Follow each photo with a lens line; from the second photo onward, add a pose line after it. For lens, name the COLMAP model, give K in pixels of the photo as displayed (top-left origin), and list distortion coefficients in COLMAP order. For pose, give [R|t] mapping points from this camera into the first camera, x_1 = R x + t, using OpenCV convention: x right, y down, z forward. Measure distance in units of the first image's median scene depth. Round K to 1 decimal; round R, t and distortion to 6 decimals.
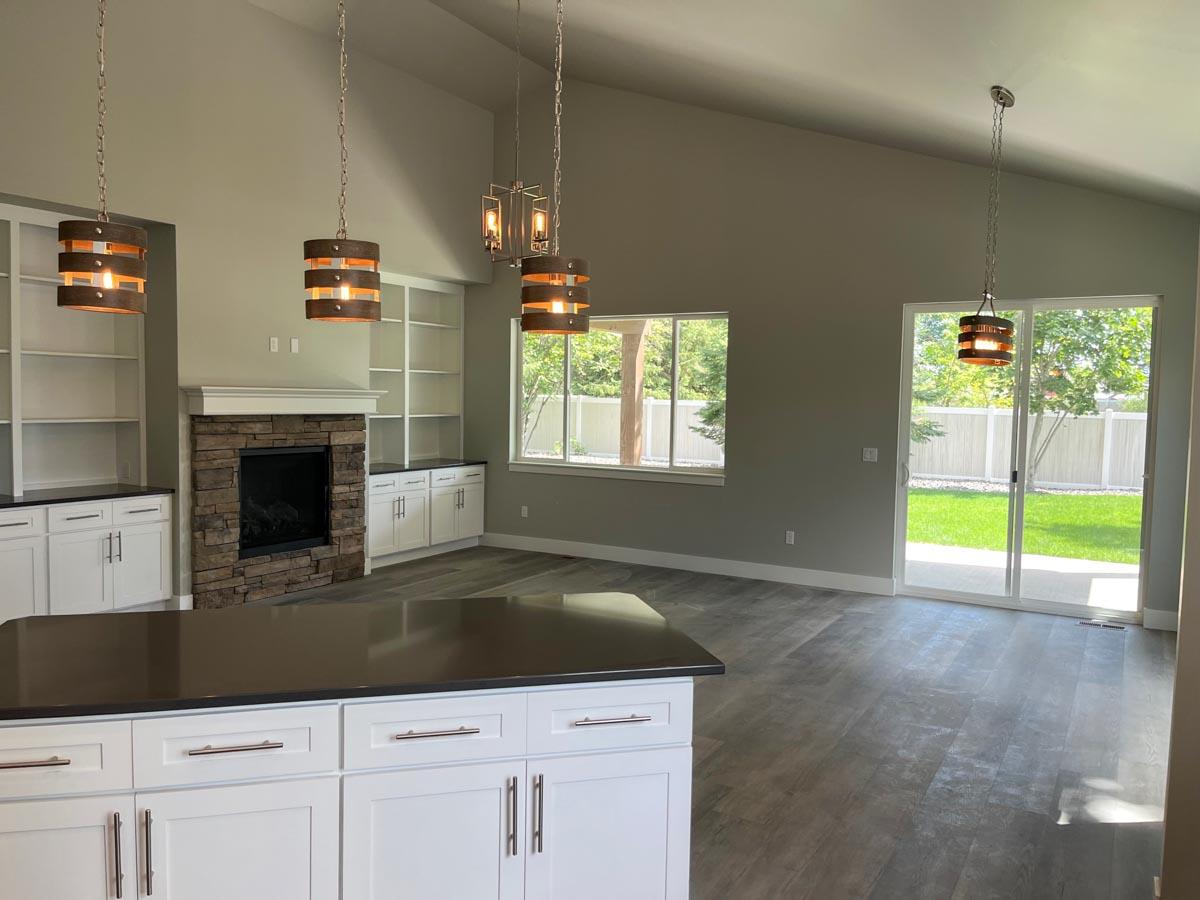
lens RADIAL K [[913.3, 0, 603.1], [0, 913.3, 451.2], [0, 0, 1]] dist [0.049861, -0.046816]
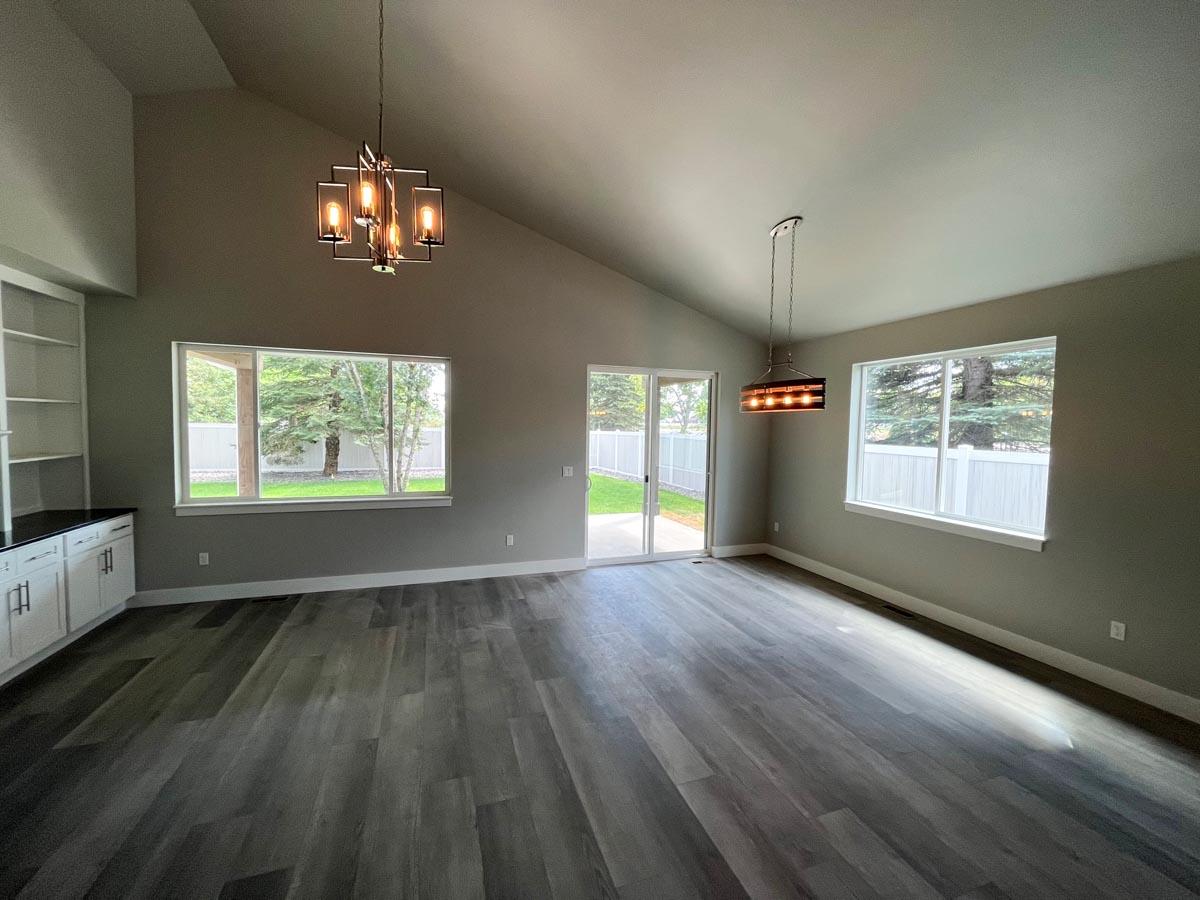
lens RADIAL K [[483.3, 0, 600.0], [0, 483.3, 450.0], [0, 0, 1]] dist [-0.000964, -0.000434]
pose [[0.657215, -0.046572, 0.752263, -0.223097], [0.041755, 0.998806, 0.025356, -0.044726], [-0.752545, 0.014747, 0.658375, 0.478577]]
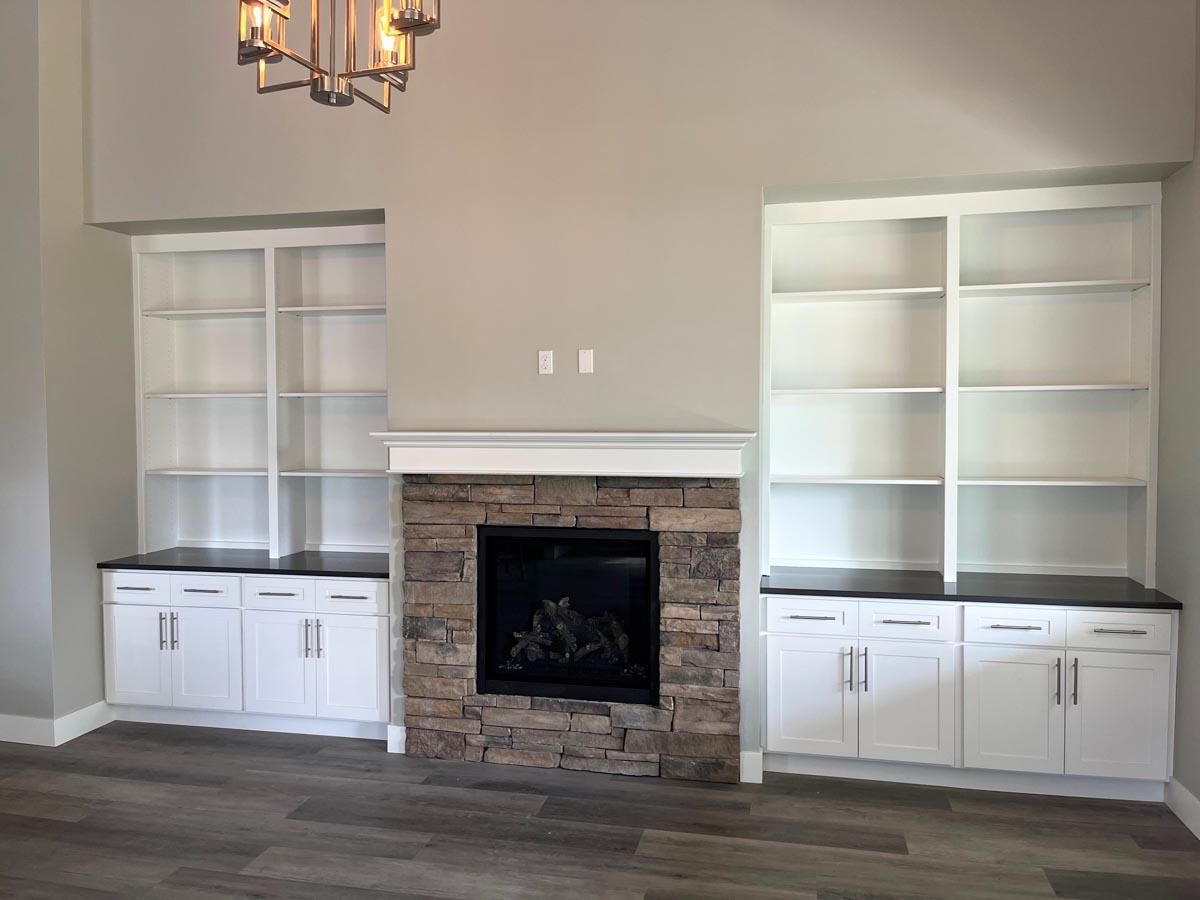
lens RADIAL K [[913.3, 0, 603.1], [0, 913.3, 451.2], [0, 0, 1]] dist [0.049861, -0.046816]
pose [[0.308876, -0.005177, -0.951088, 0.231943], [-0.057537, 0.998052, -0.024119, -0.040278], [0.949360, 0.062173, 0.307976, 0.787399]]
